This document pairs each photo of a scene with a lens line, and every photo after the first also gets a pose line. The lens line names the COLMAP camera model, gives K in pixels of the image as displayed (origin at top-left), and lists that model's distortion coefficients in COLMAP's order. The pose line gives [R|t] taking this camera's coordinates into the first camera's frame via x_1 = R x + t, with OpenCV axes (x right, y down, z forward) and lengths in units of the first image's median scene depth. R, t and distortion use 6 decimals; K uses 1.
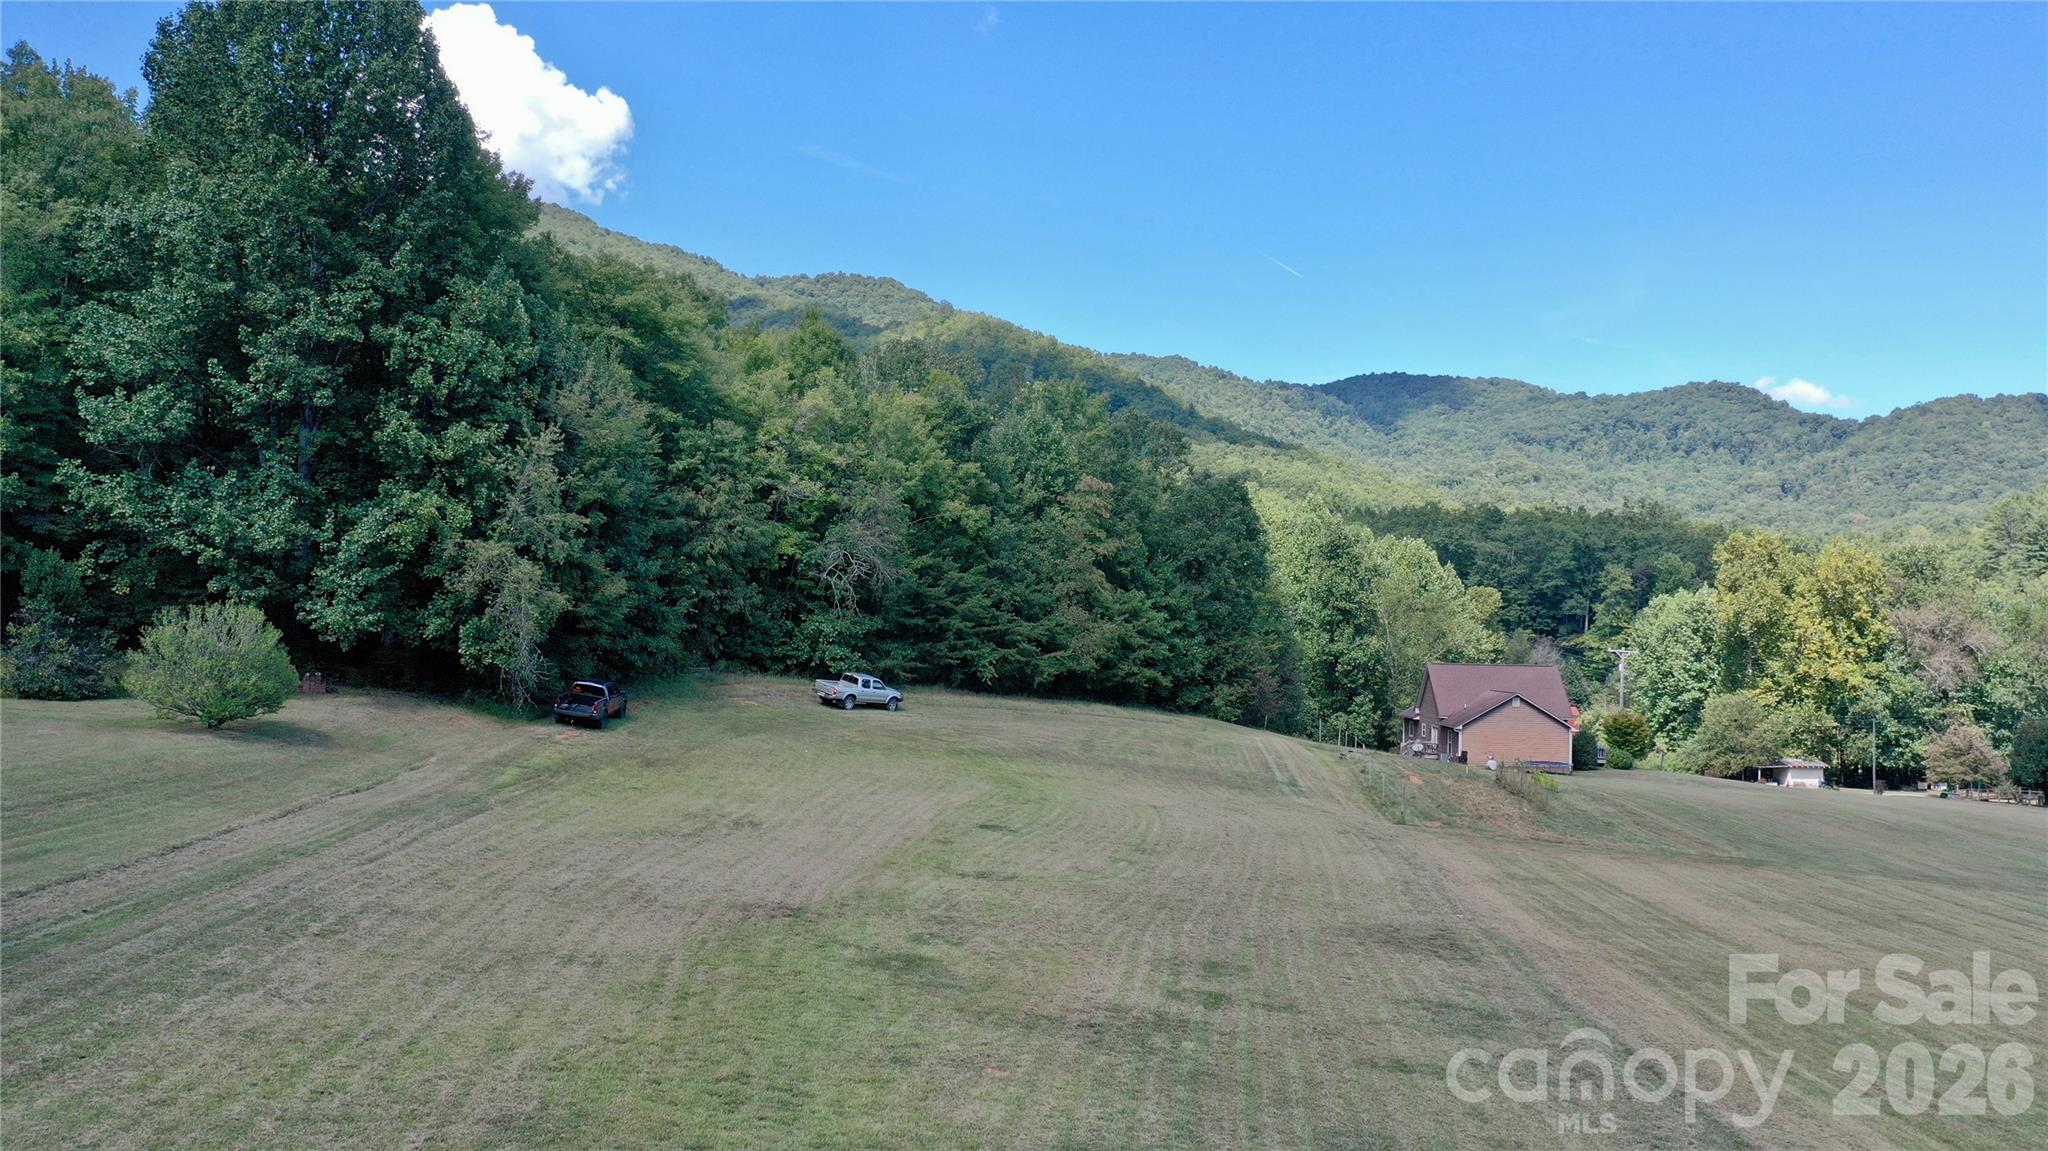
lens RADIAL K [[1606.7, 0, 1016.5], [0, 1606.7, 575.9], [0, 0, 1]] dist [-0.002615, -0.000381]
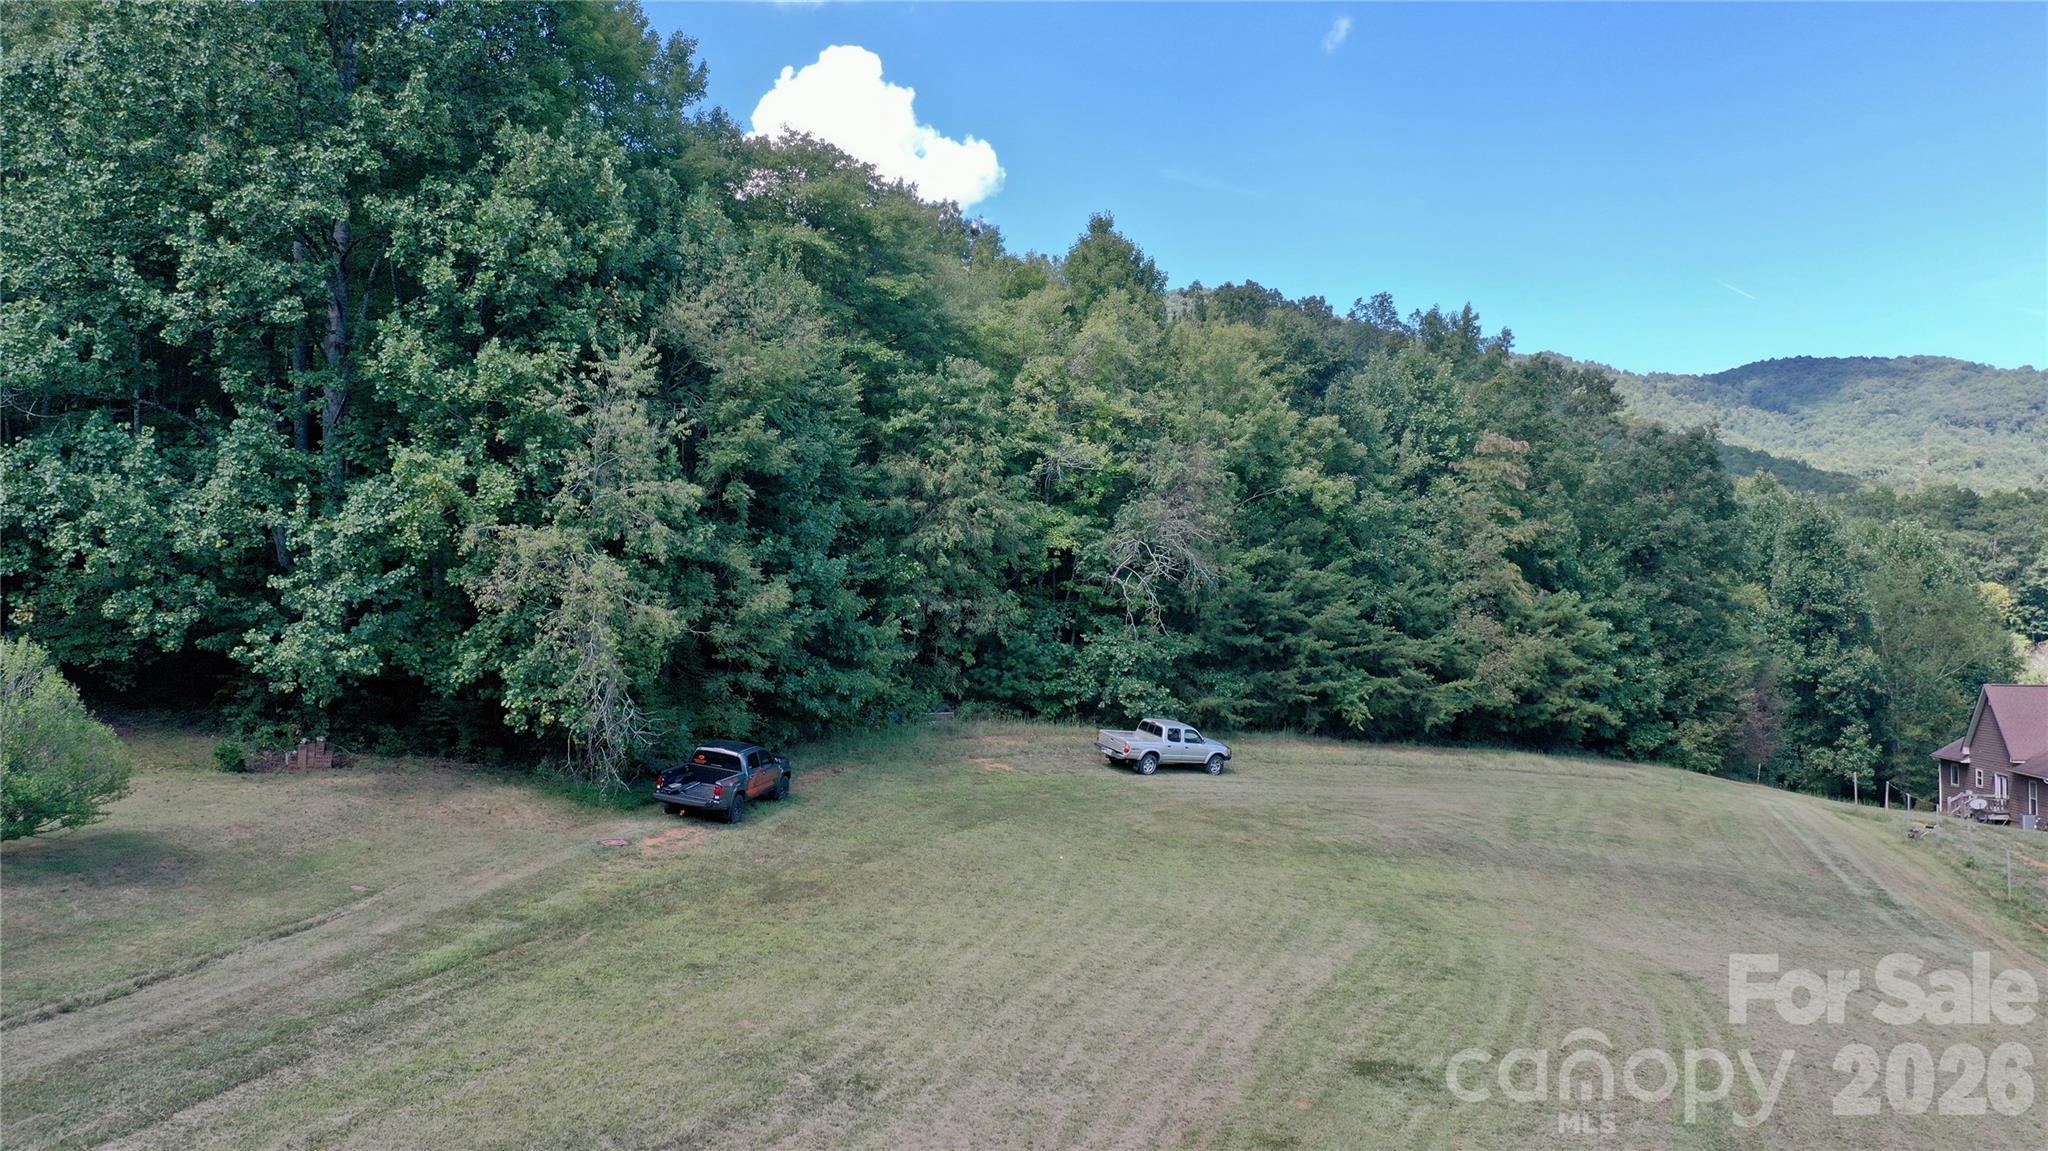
lens RADIAL K [[1606.7, 0, 1016.5], [0, 1606.7, 575.9], [0, 0, 1]] dist [-0.002615, -0.000381]
pose [[0.974930, -0.027707, -0.220778, -0.007085], [0.025127, 0.999579, -0.014485, 0.007970], [0.221086, 0.008574, 0.975217, 0.308108]]
